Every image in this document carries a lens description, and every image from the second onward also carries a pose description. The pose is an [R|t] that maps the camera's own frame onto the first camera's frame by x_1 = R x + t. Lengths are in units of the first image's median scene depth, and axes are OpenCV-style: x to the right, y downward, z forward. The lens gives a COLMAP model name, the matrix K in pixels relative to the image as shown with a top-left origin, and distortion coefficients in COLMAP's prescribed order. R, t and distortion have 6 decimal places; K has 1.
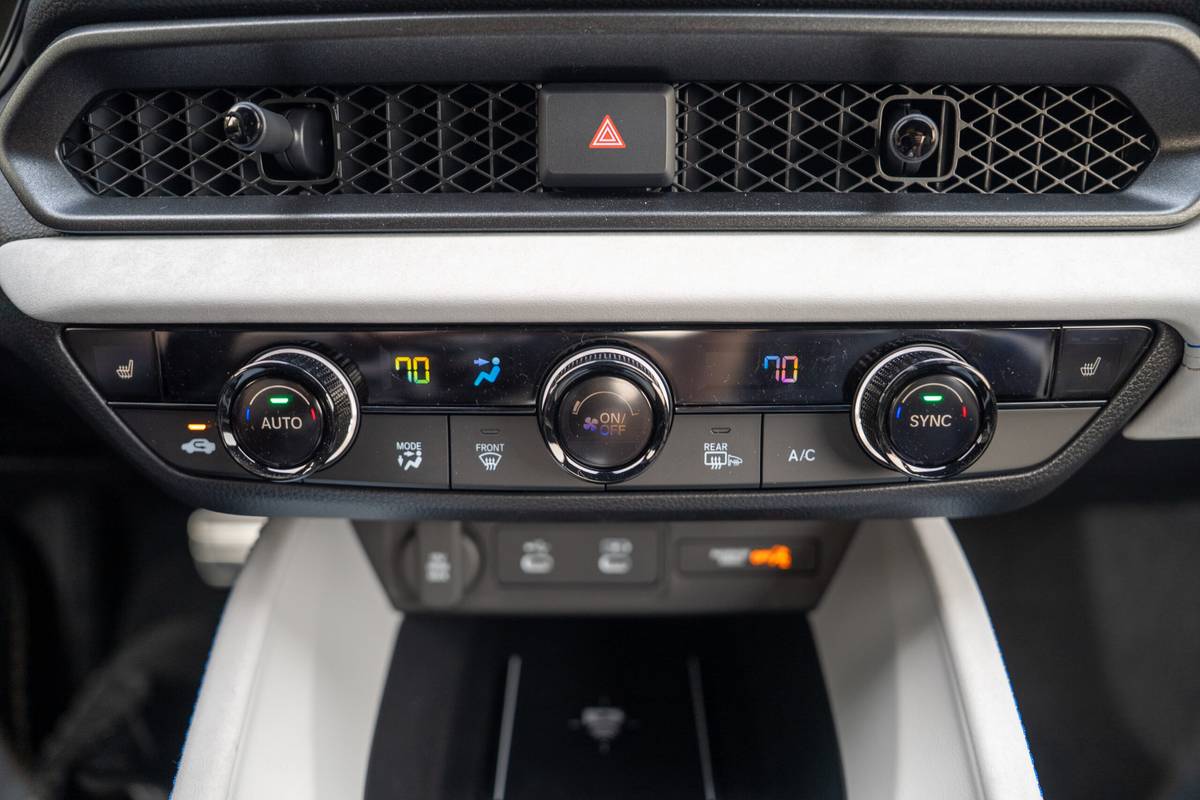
lens RADIAL K [[833.6, 0, 600.0], [0, 833.6, 400.0], [0, 0, 1]] dist [-0.102422, 0.063747]
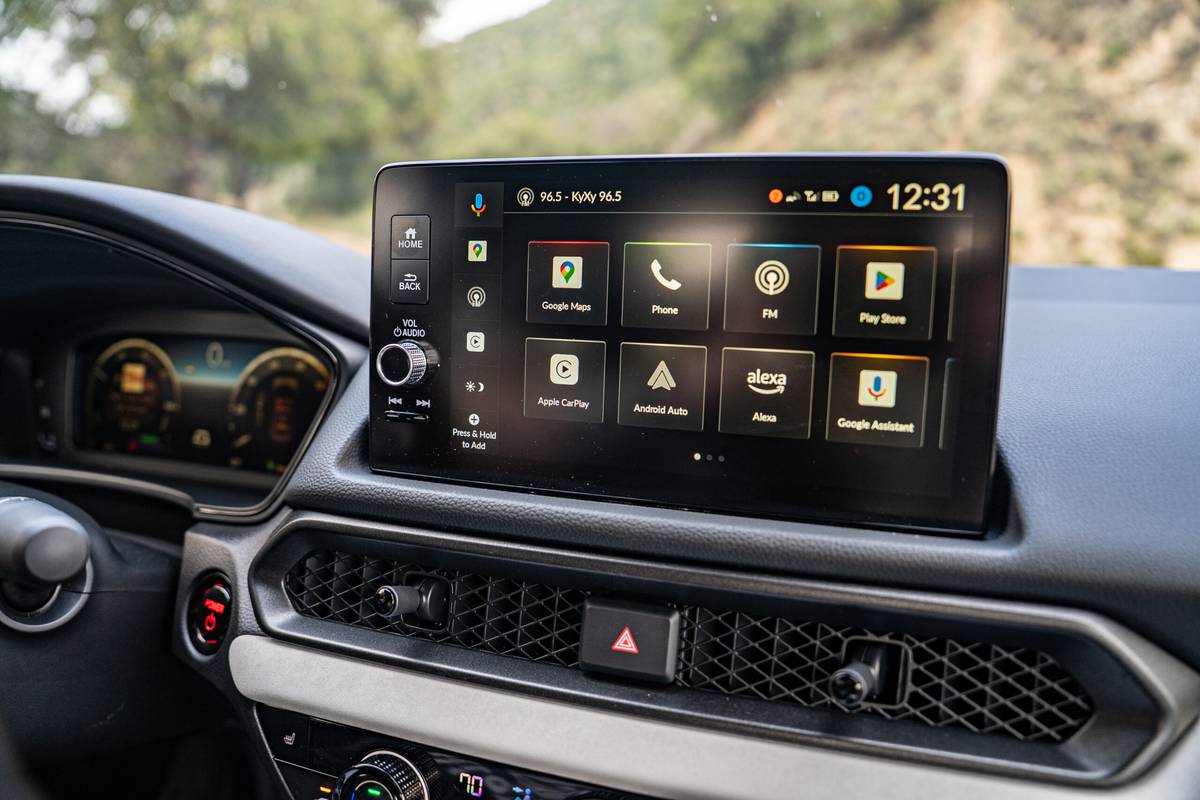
lens RADIAL K [[833.6, 0, 600.0], [0, 833.6, 400.0], [0, 0, 1]] dist [-0.102422, 0.063747]
pose [[0.951250, 0.074822, -0.299207, 0.331107], [-0.159096, 0.950134, -0.268206, -0.311861], [0.264219, 0.302733, 0.915719, -0.365377]]
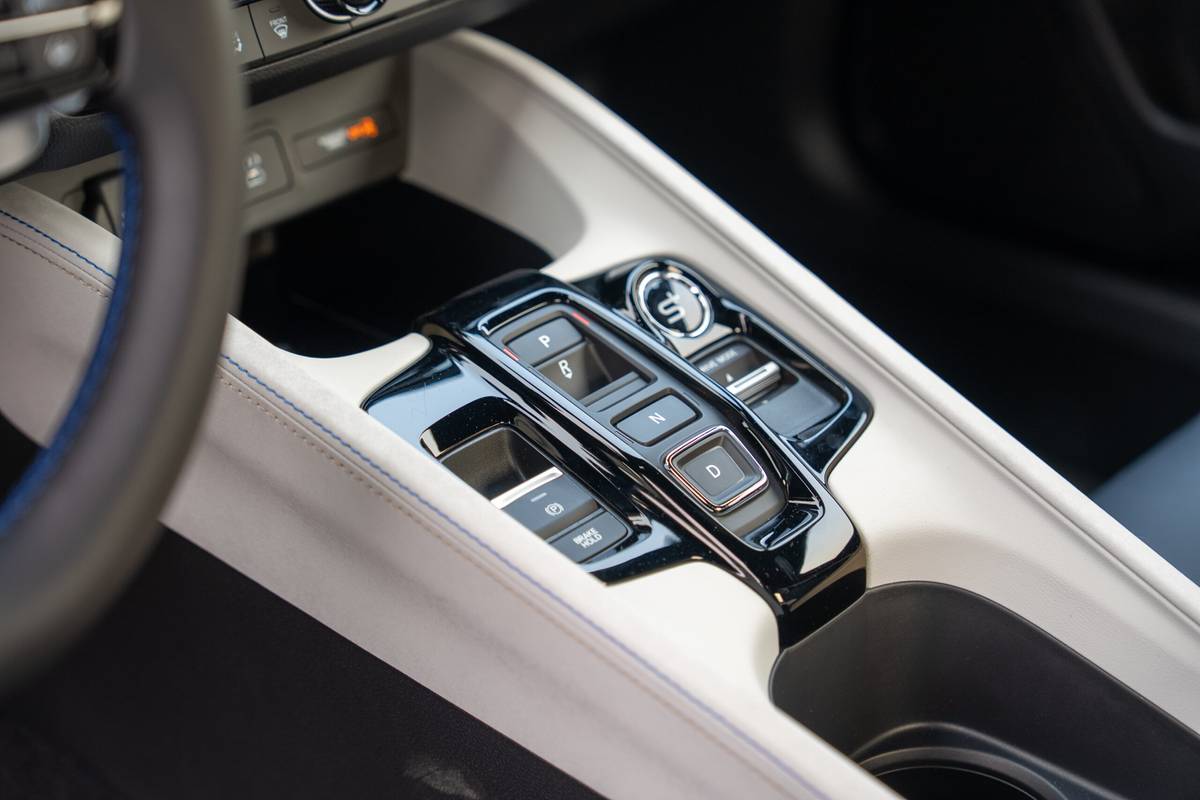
lens RADIAL K [[2303.1, 0, 600.0], [0, 2303.1, 400.0], [0, 0, 1]] dist [0.383648, -0.019143]
pose [[0.664273, -0.365330, 0.652131, -2.481040], [0.348315, 0.923205, 0.162388, 0.188004], [-0.661376, 0.119277, 0.740510, -2.081154]]
